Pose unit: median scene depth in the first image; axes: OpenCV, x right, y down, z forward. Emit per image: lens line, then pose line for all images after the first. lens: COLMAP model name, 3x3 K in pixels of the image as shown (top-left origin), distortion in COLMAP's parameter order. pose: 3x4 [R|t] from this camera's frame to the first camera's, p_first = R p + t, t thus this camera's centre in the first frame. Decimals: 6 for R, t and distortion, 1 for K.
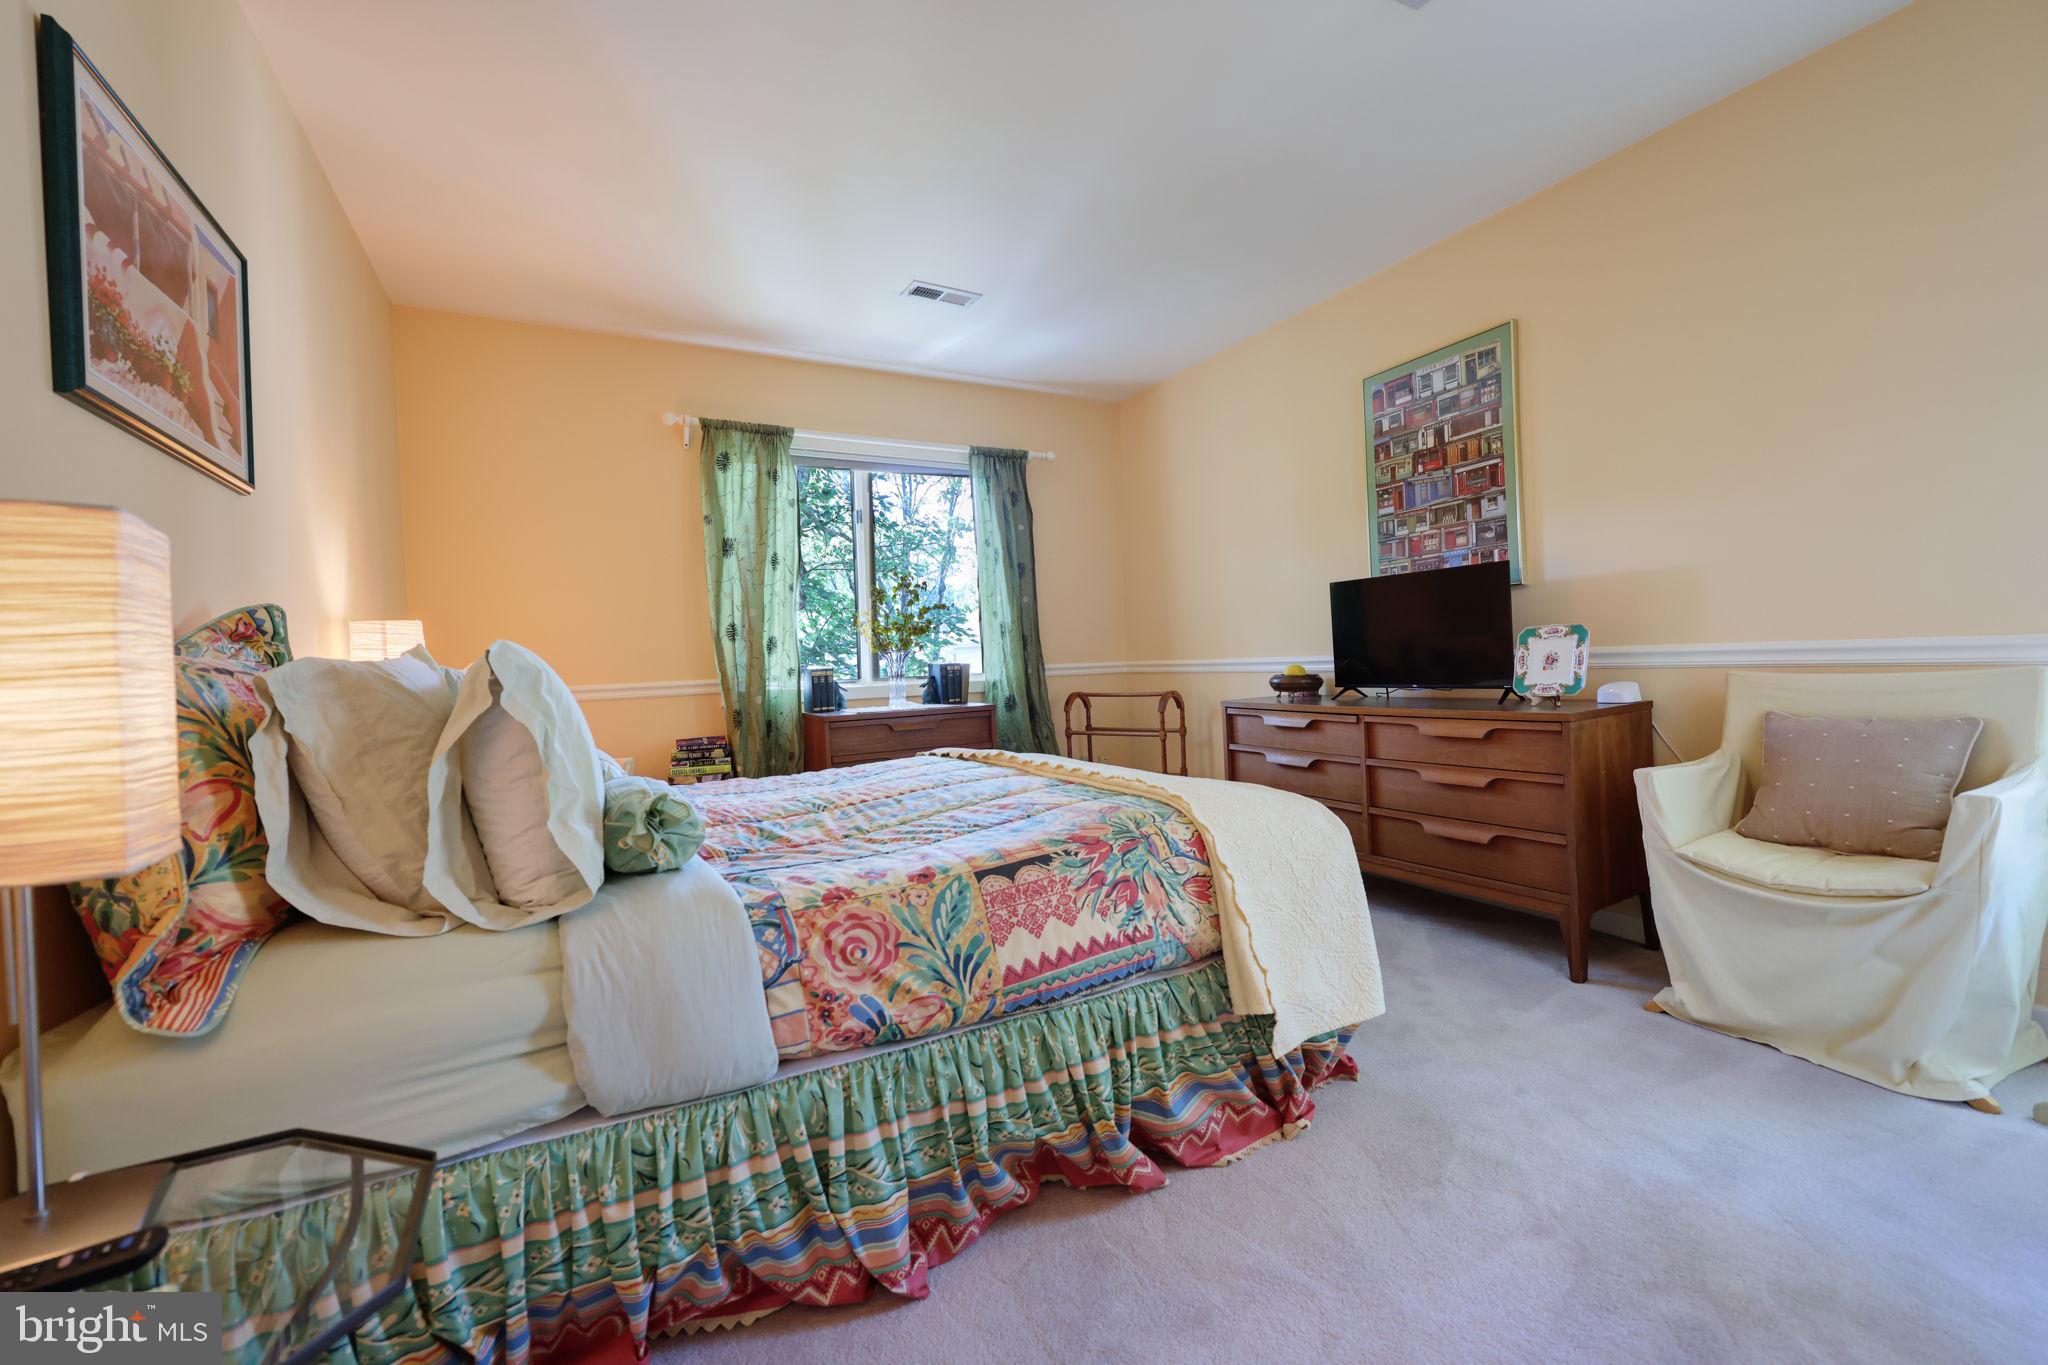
lens RADIAL K [[821.9, 0, 1022.7], [0, 821.9, 672.8], [0, 0, 1]] dist [-0.001061, -0.000281]
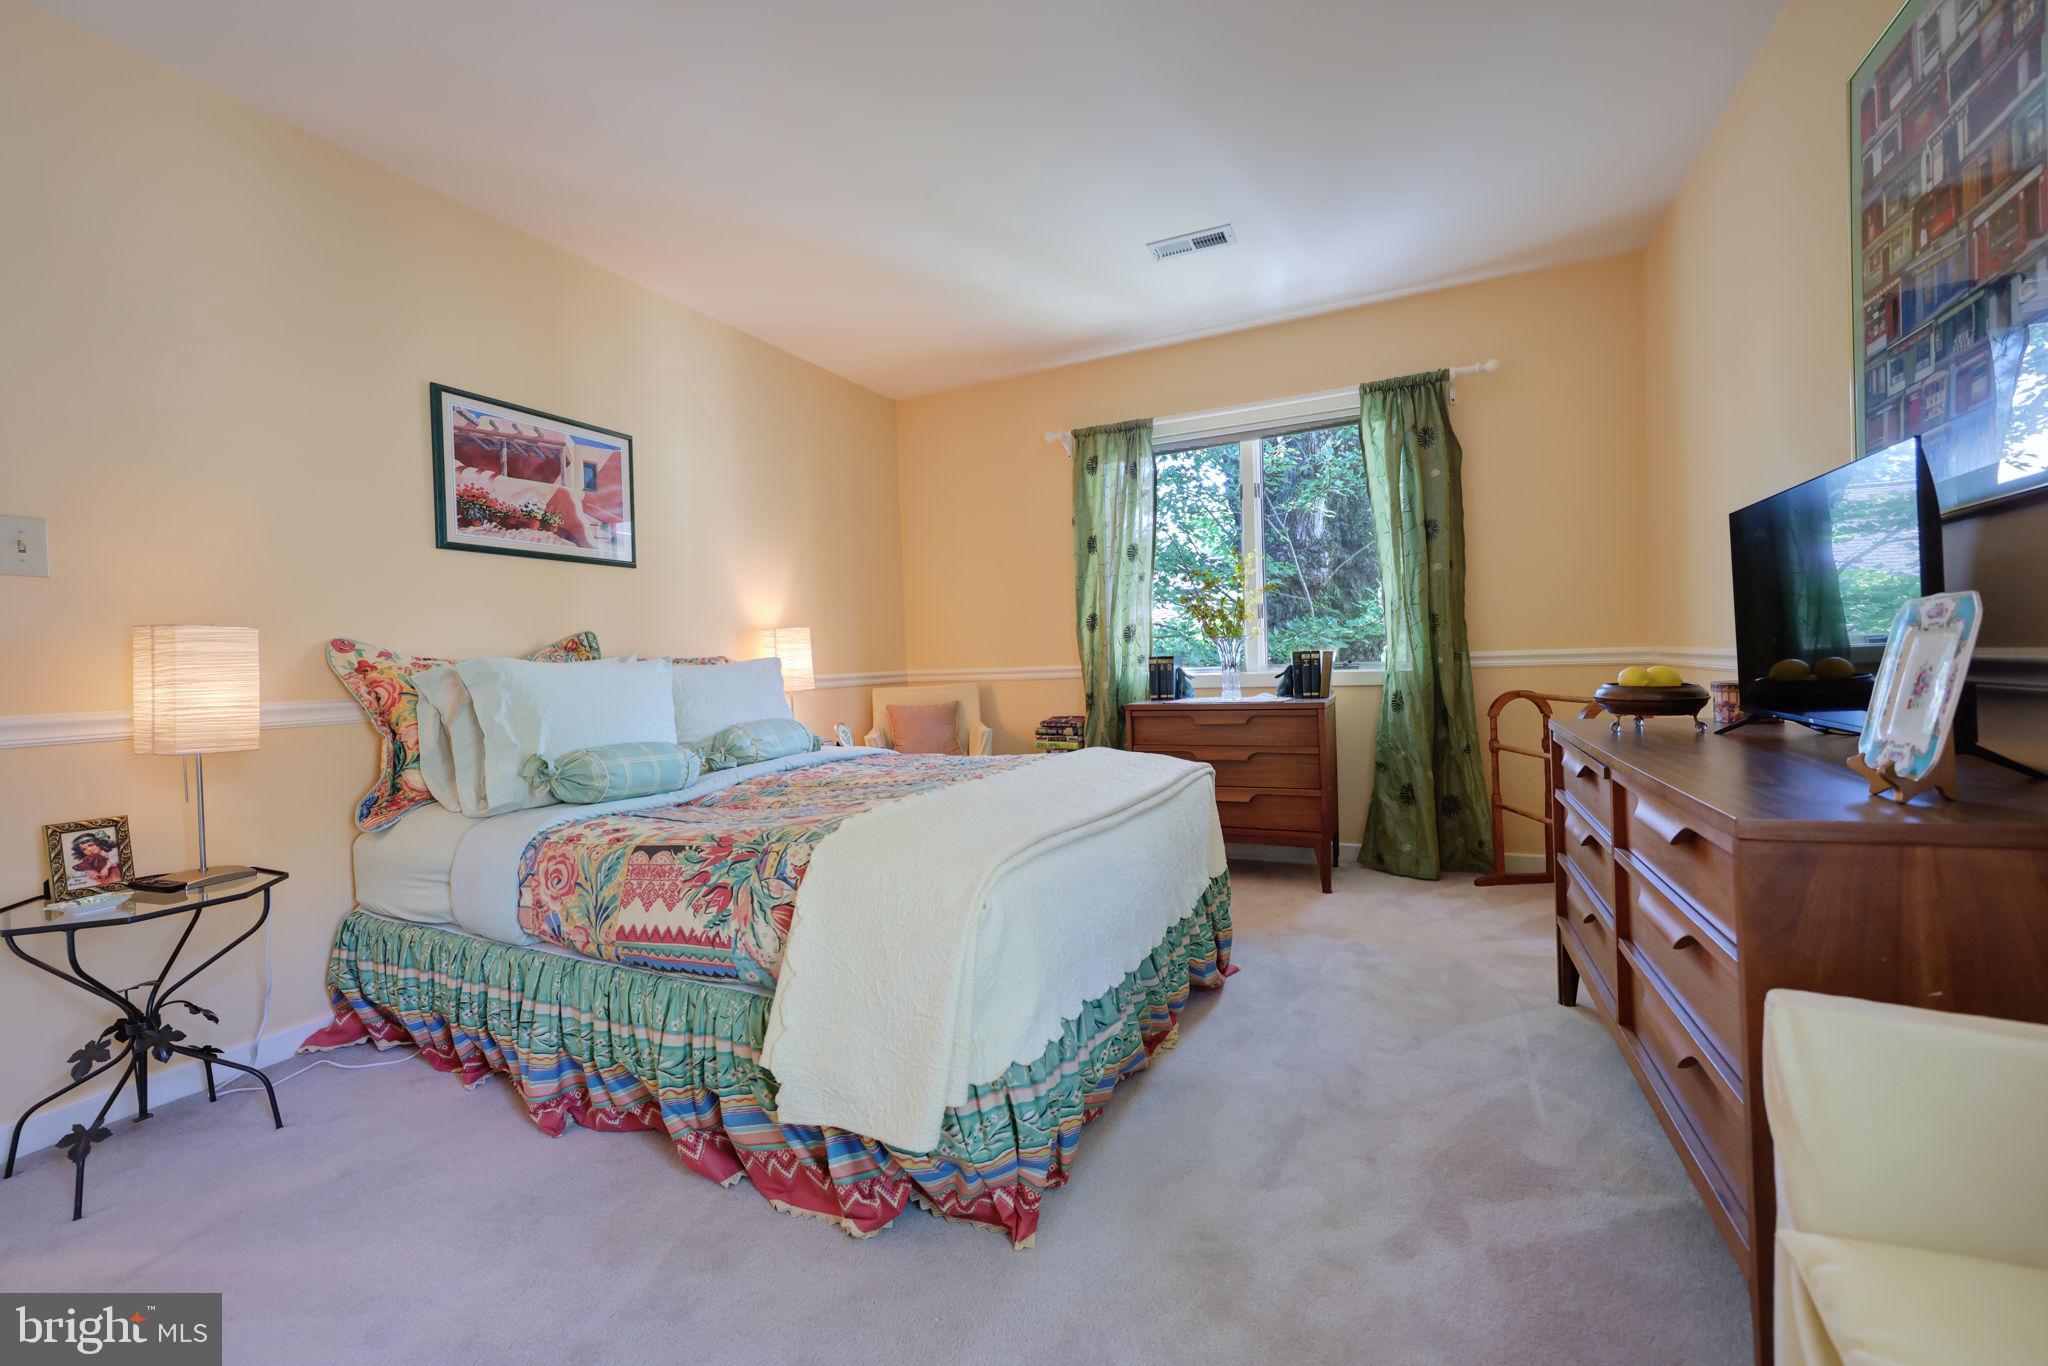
lens RADIAL K [[821.9, 0, 1022.7], [0, 821.9, 673.3], [0, 0, 1]] dist [-0.001061, -0.000281]
pose [[0.586627, 0.031721, -0.809236, 0.540673], [0.000265, 0.999225, 0.039361, -0.027521], [0.809857, -0.023305, 0.586164, 0.319283]]
